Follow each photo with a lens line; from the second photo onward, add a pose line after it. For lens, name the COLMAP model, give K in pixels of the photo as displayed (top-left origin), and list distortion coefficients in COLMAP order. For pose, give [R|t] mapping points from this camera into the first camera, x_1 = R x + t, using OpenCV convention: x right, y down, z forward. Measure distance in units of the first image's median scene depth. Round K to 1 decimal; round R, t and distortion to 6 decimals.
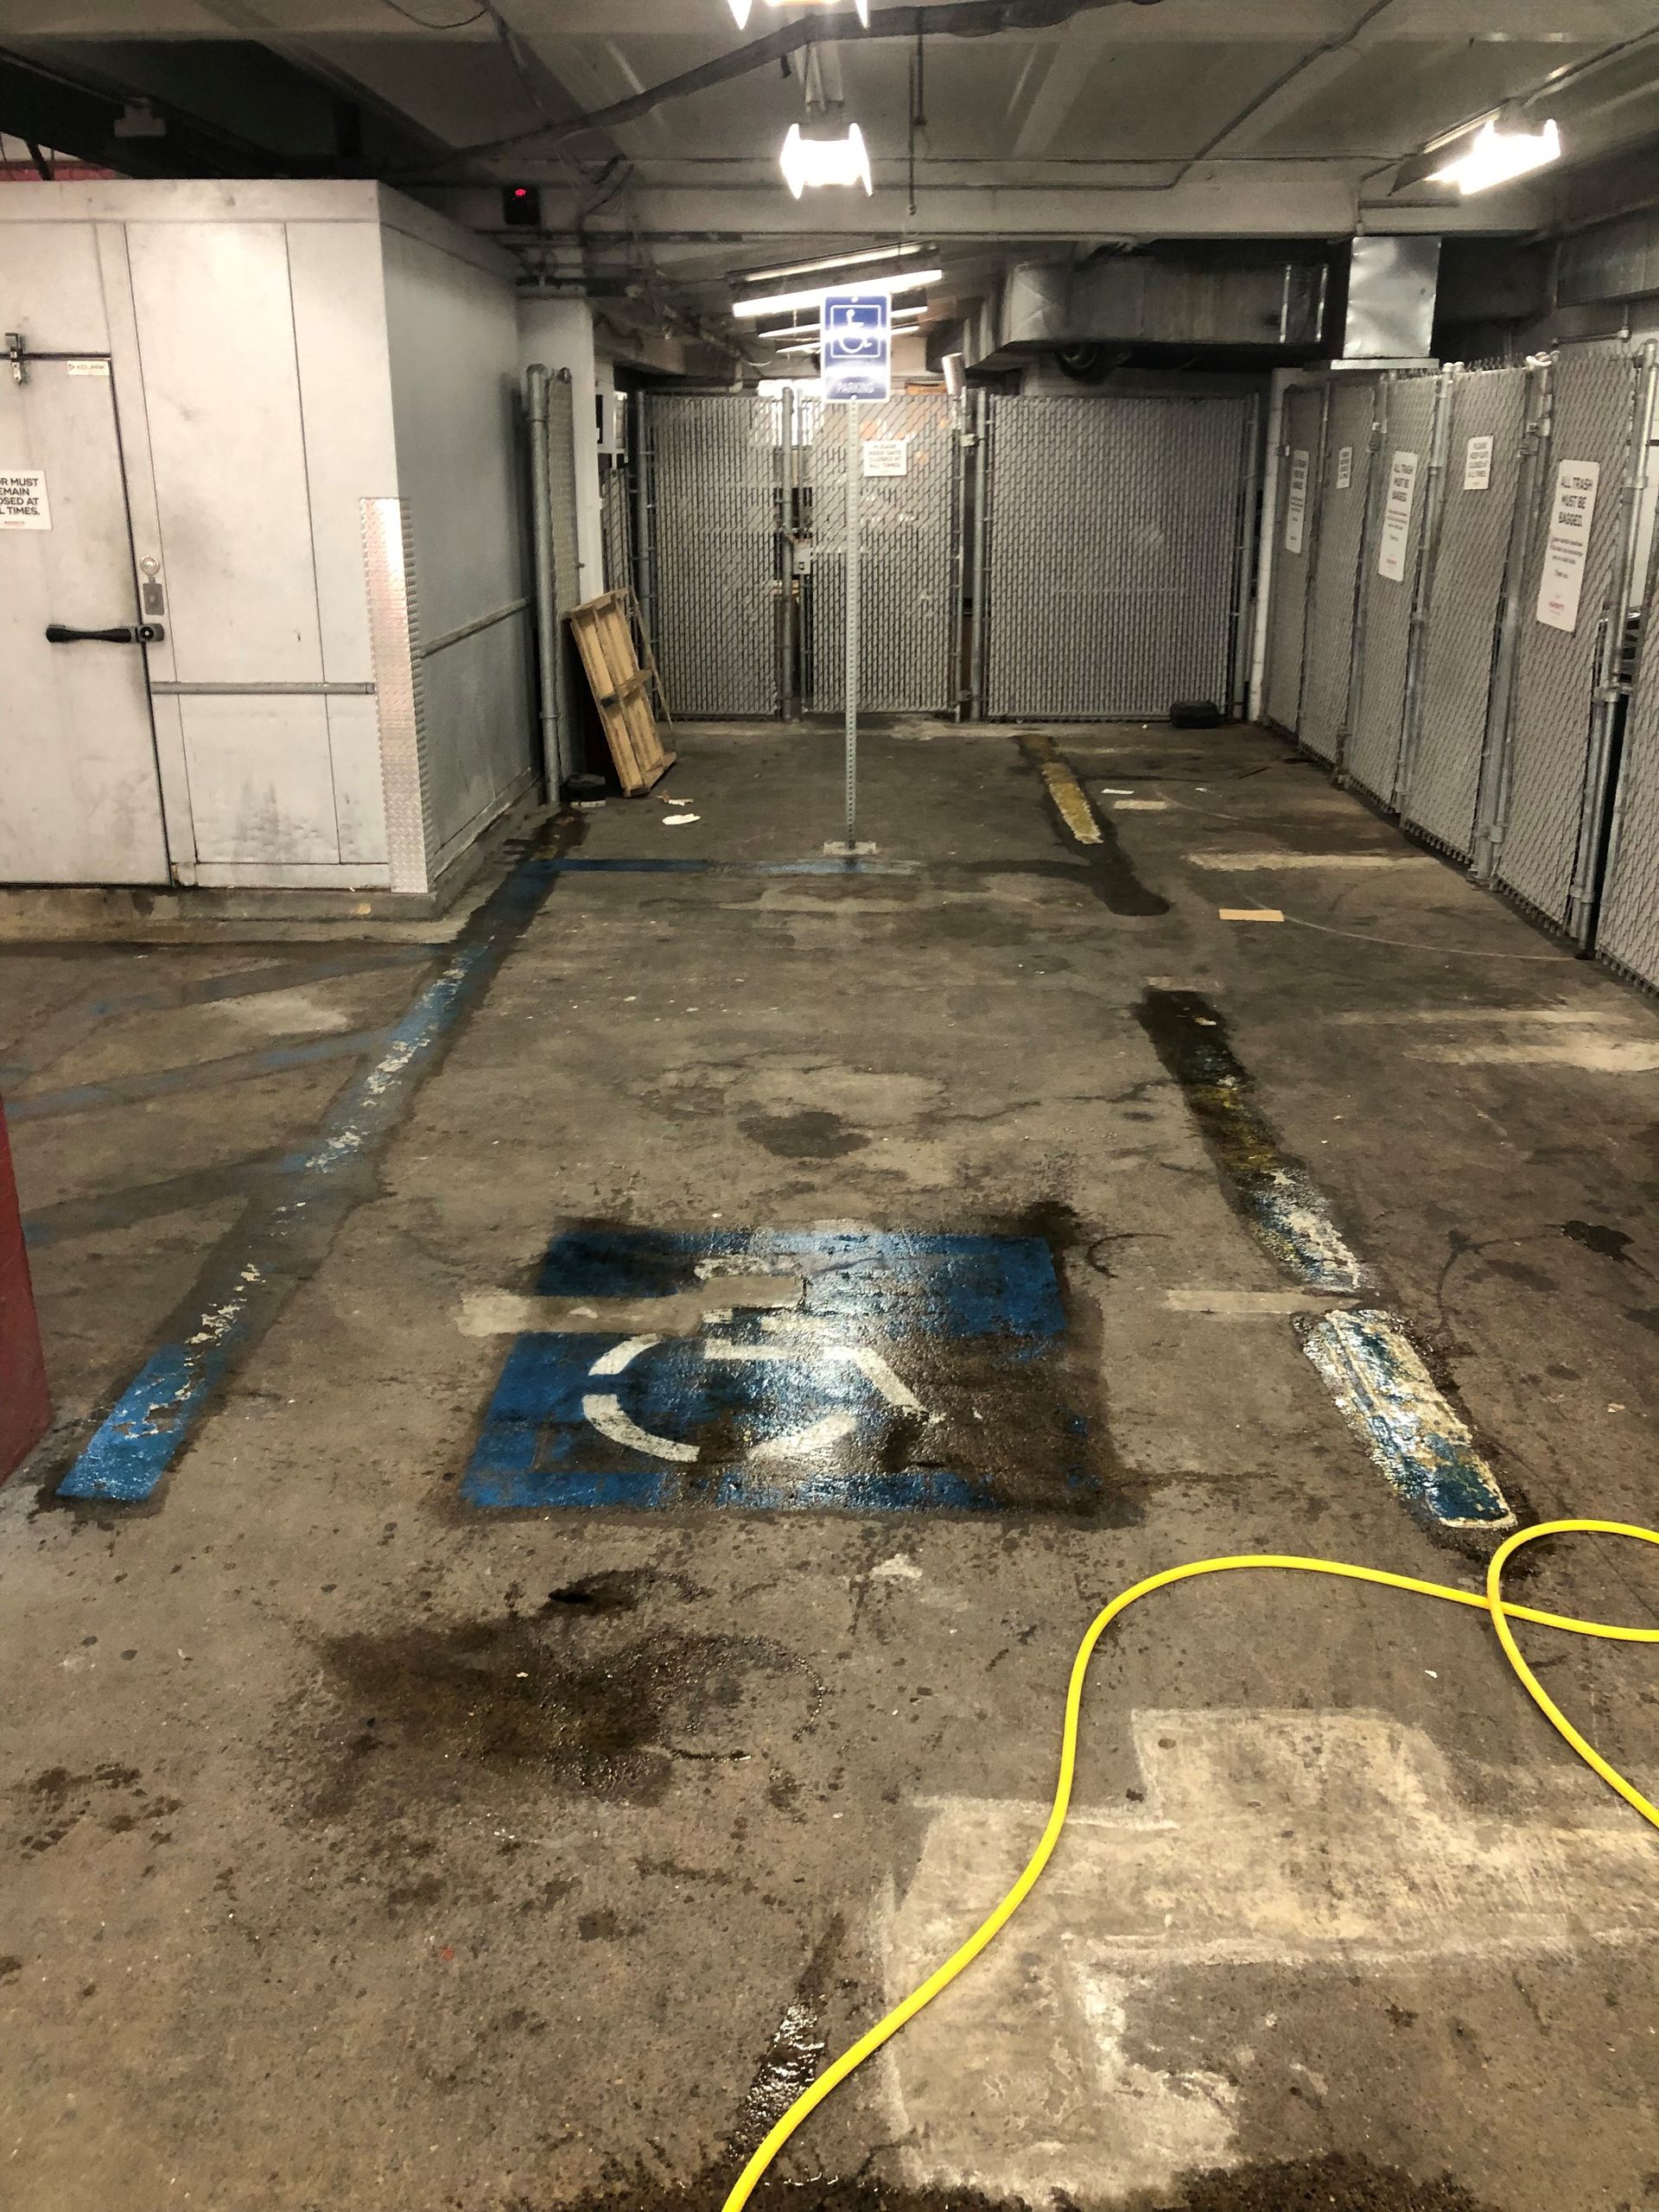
lens RADIAL K [[1955.5, 0, 829.5], [0, 1955.5, 1106.0], [0, 0, 1]] dist [0.096291, -0.358061]
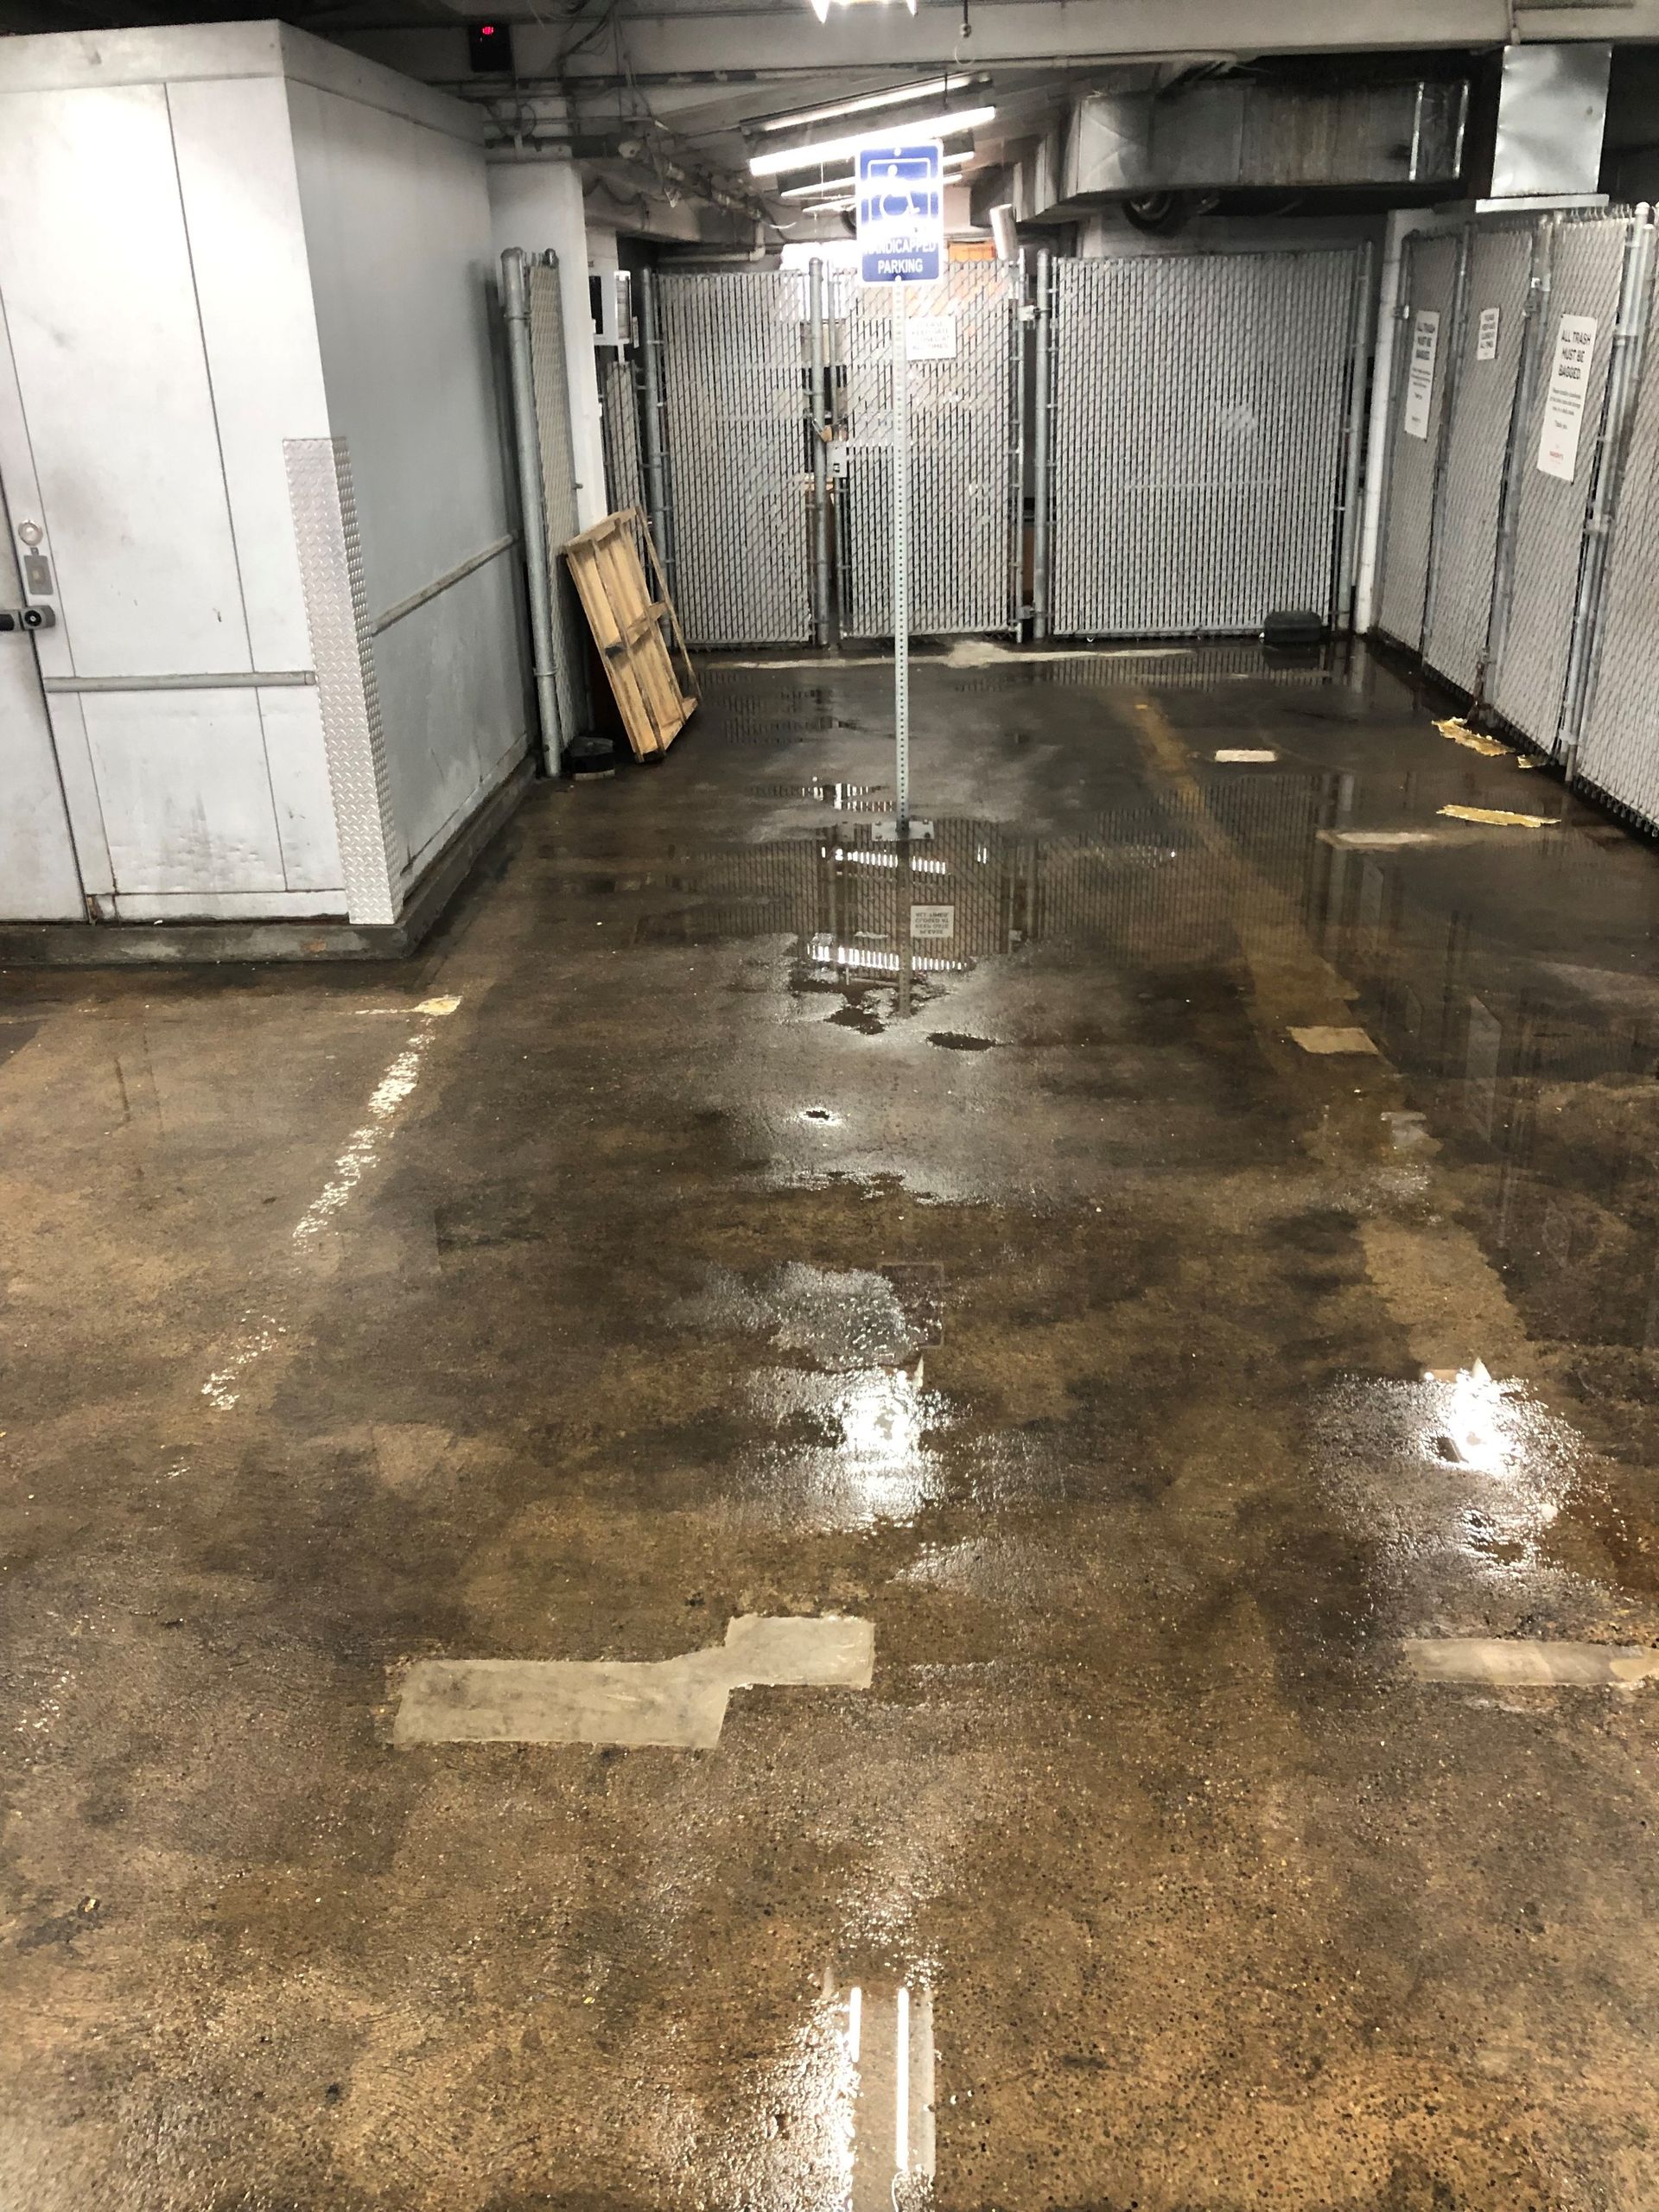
lens RADIAL K [[1882.1, 0, 795.9], [0, 1882.1, 1109.7], [0, 0, 1]] dist [0.011756, -0.029110]
pose [[0.998912, -0.021220, -0.041519, -0.003997], [0.024705, 0.996048, 0.085317, -0.072228], [0.039545, -0.086250, 0.995488, 0.165287]]
